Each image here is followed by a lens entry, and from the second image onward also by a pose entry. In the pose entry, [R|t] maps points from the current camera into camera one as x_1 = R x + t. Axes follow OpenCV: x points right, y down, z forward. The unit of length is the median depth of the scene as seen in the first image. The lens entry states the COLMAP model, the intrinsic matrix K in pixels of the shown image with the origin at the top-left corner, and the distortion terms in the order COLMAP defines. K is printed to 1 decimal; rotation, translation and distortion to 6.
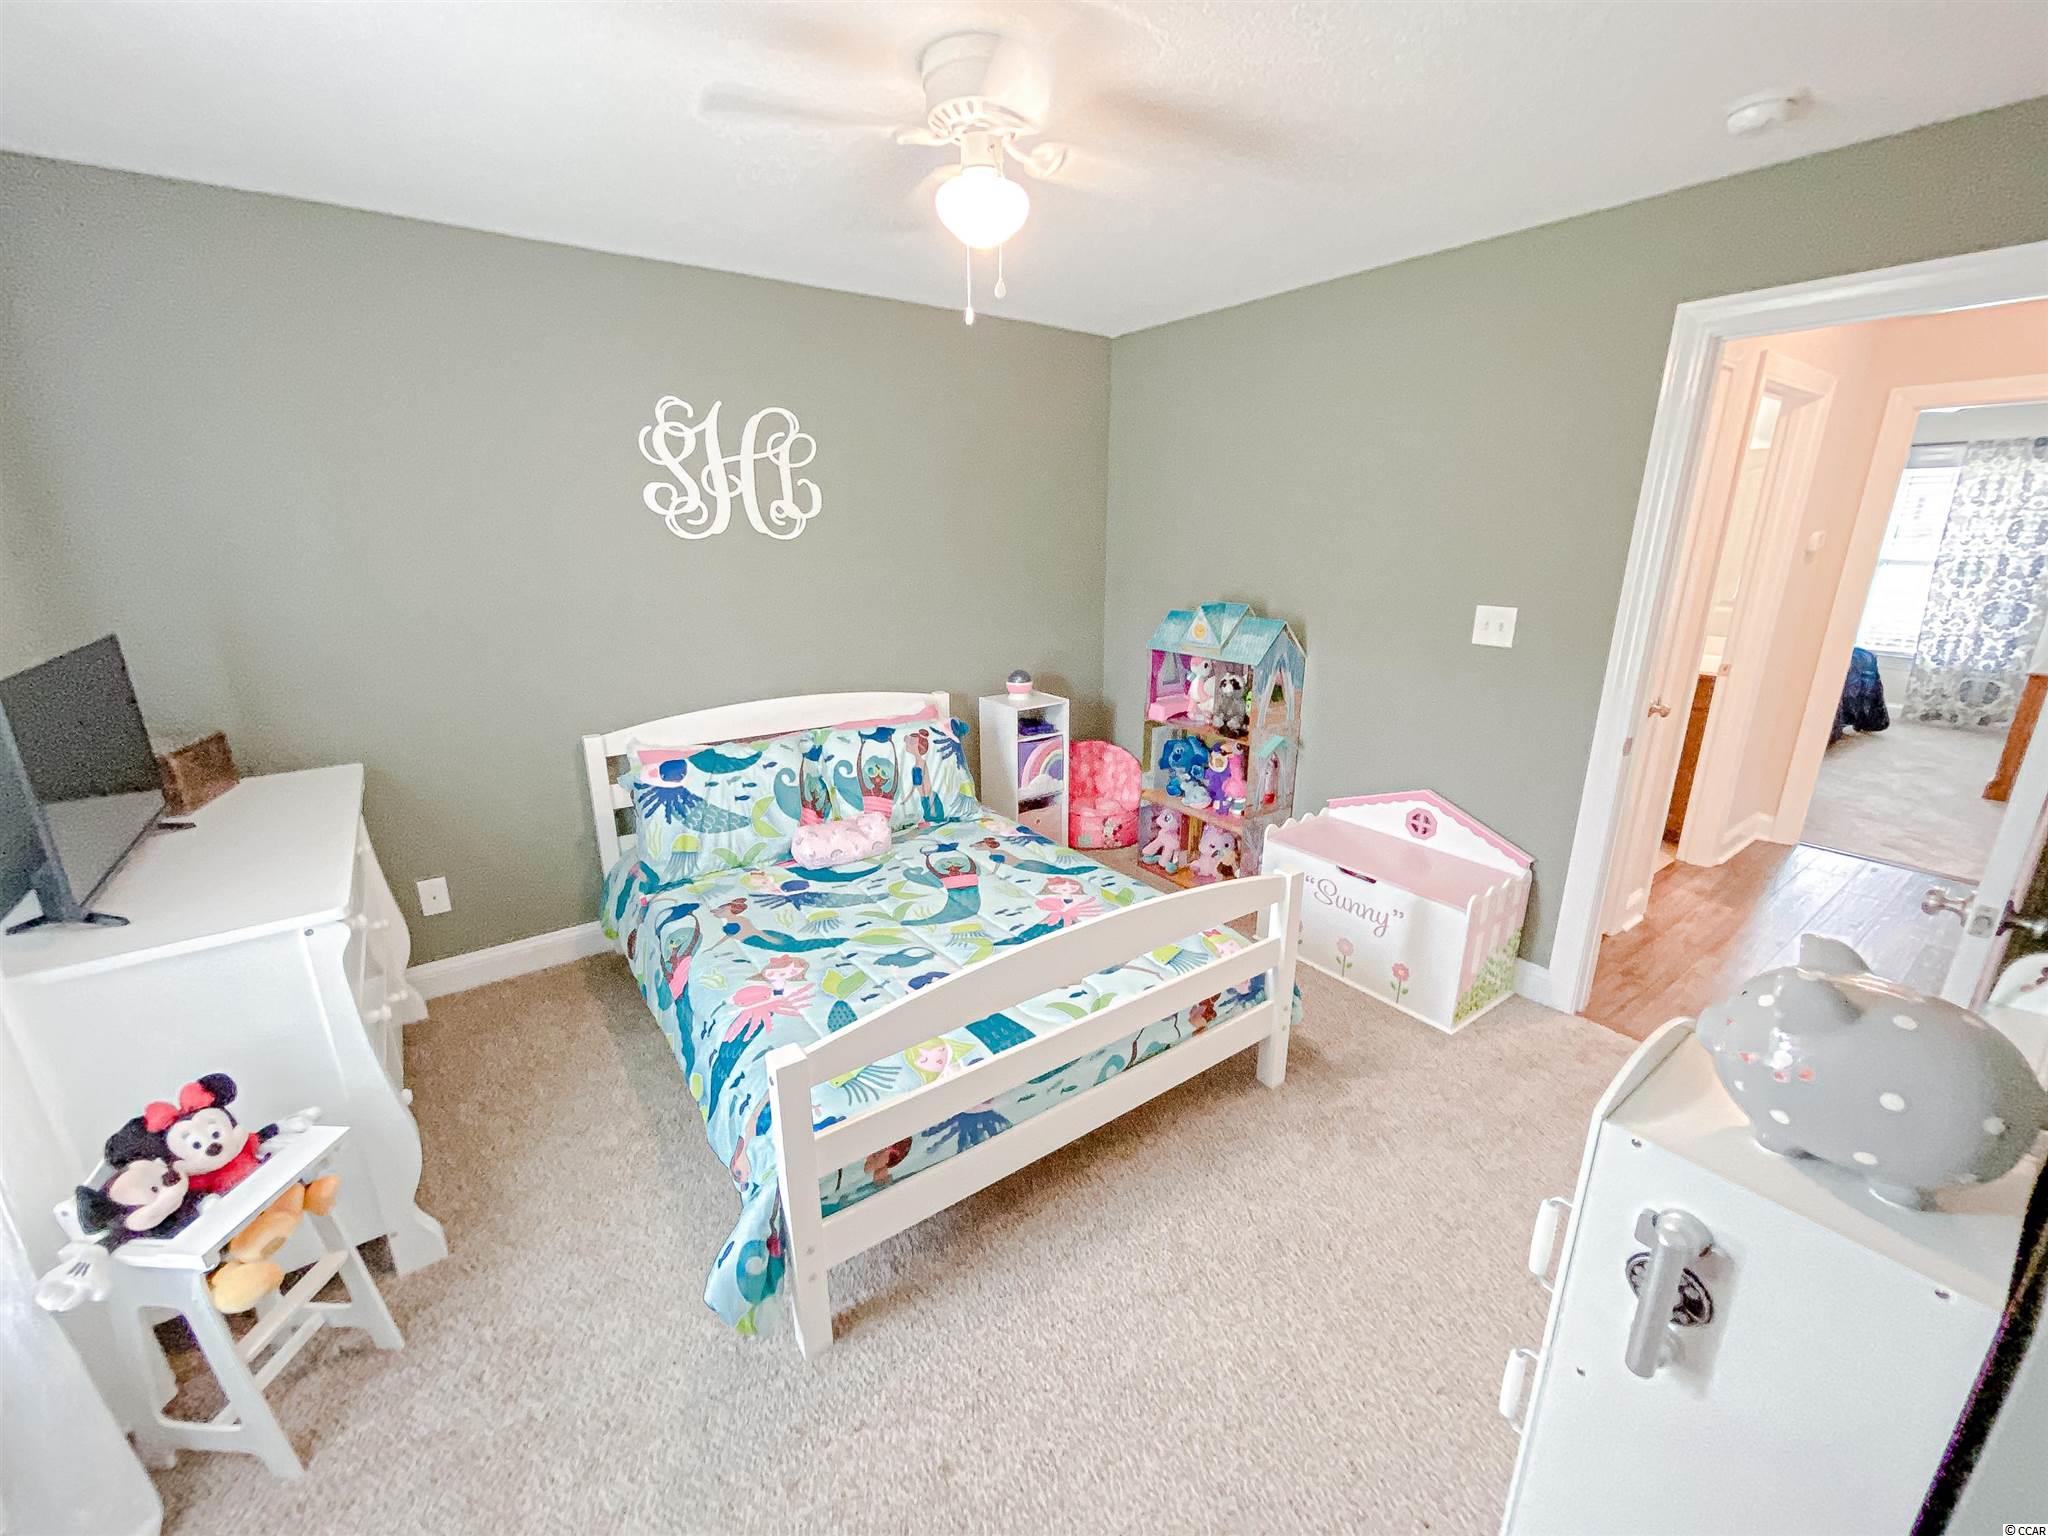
lens RADIAL K [[826.8, 0, 1034.6], [0, 826.8, 767.1], [0, 0, 1]] dist [0.003327, -0.001995]
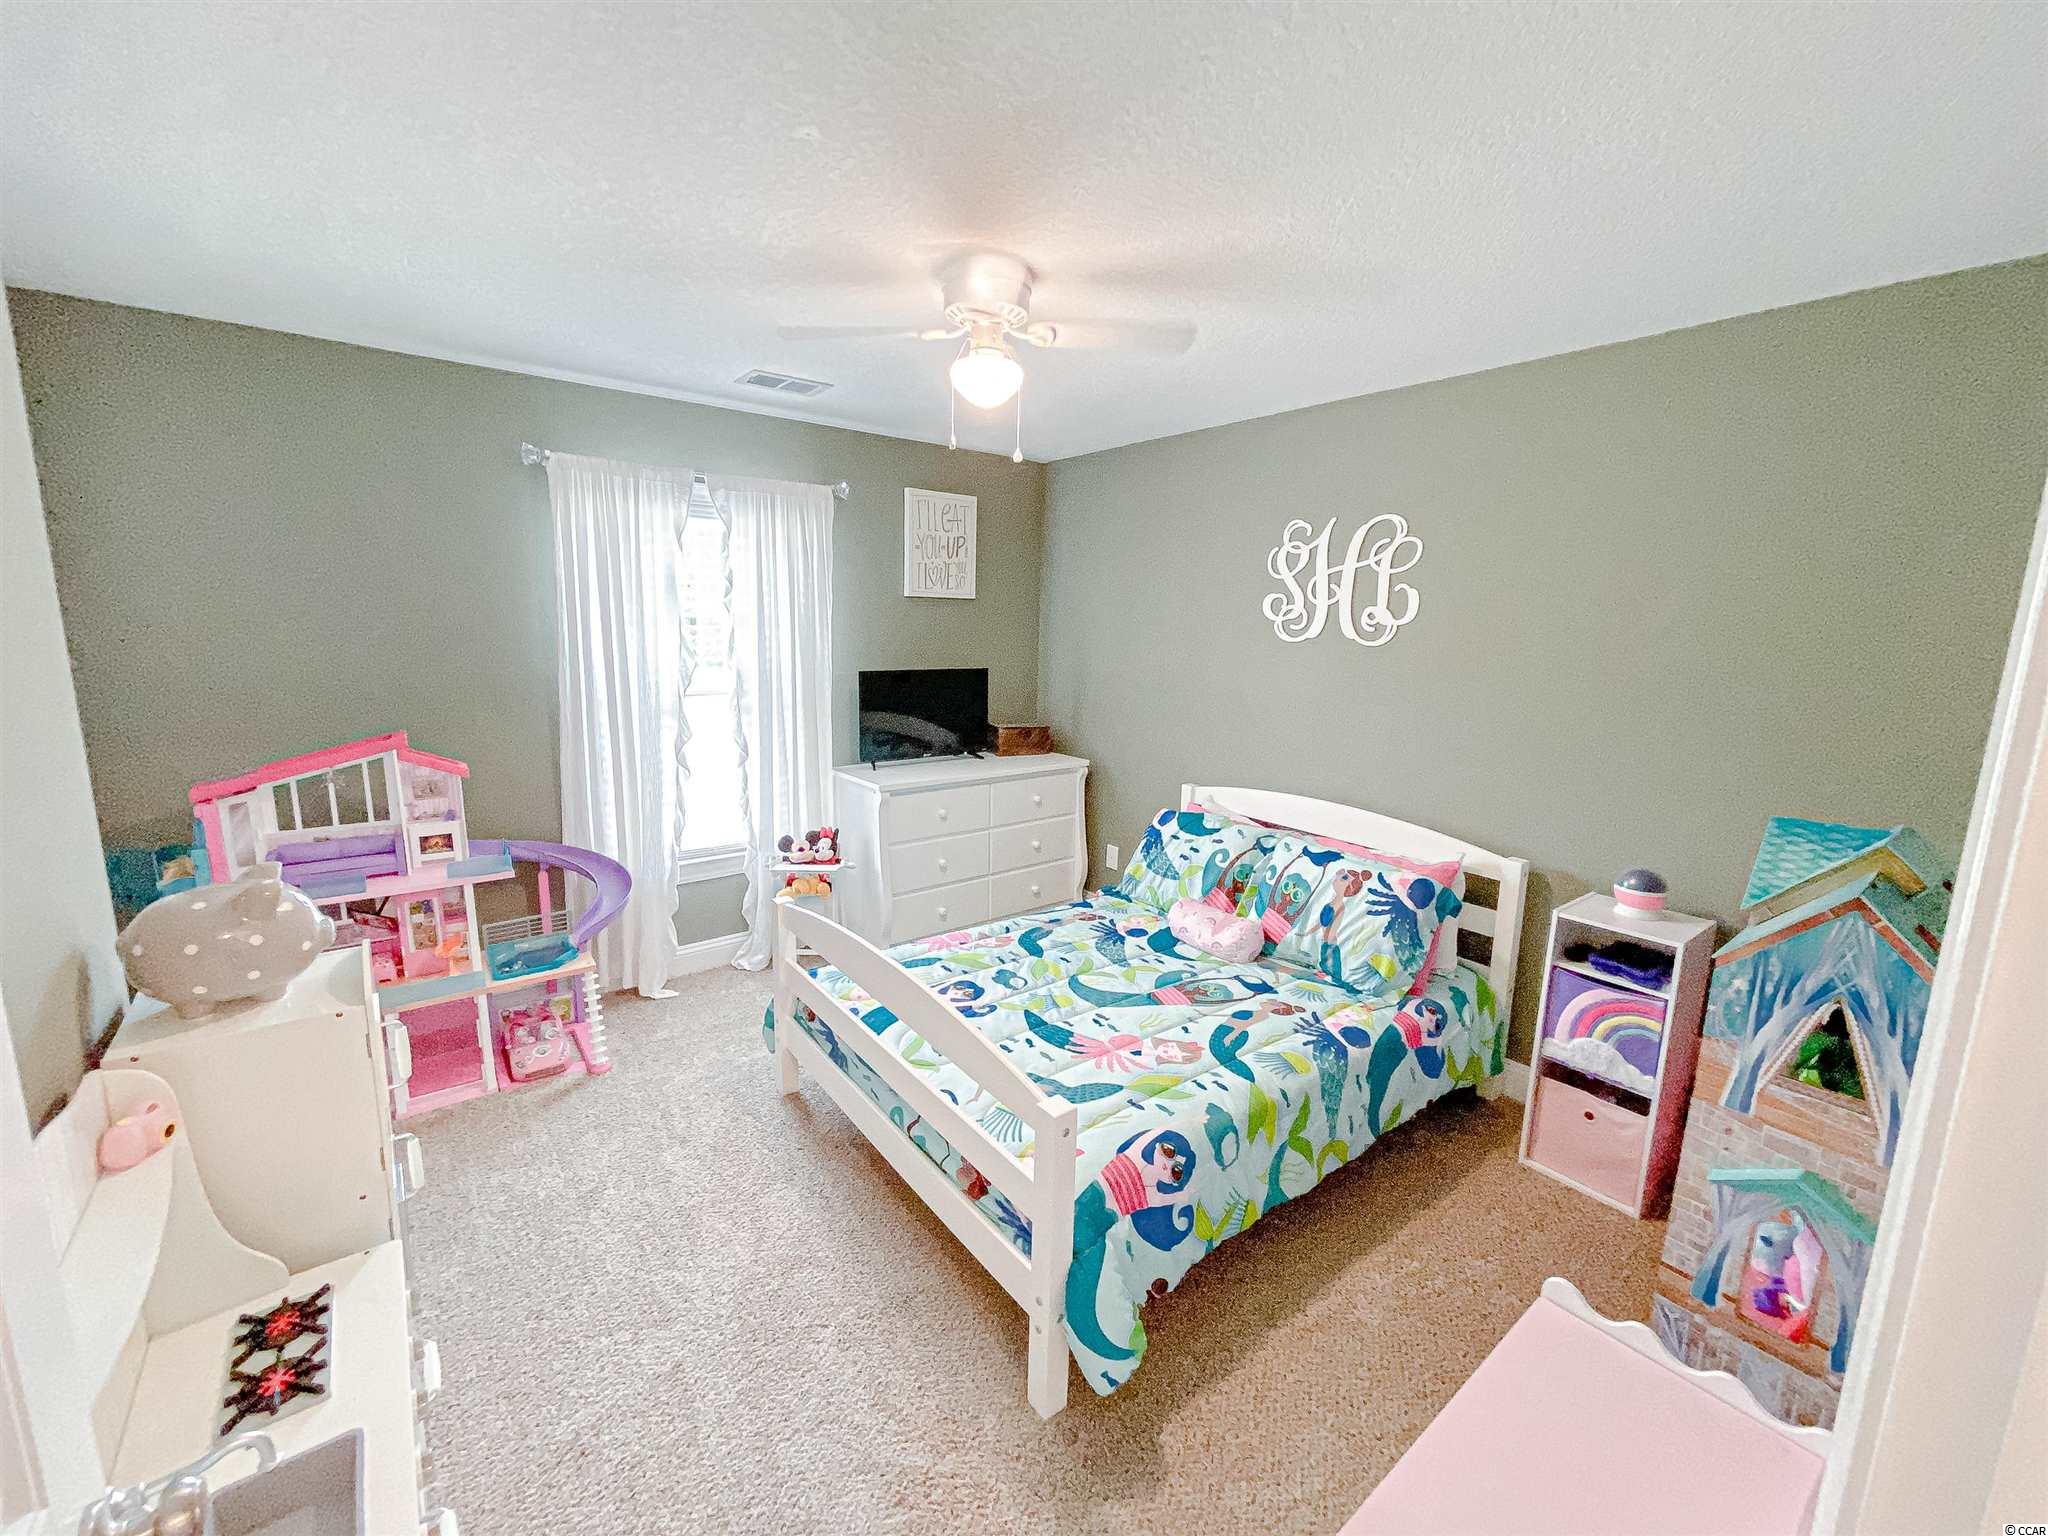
lens RADIAL K [[826.8, 0, 1033.5], [0, 826.8, 766.4], [0, 0, 1]] dist [0.003327, -0.001995]
pose [[0.020805, 0.172672, -0.984760, 0.722619], [-0.305341, 0.939010, 0.158199, -0.191073], [0.952016, 0.297396, 0.072260, 0.649642]]
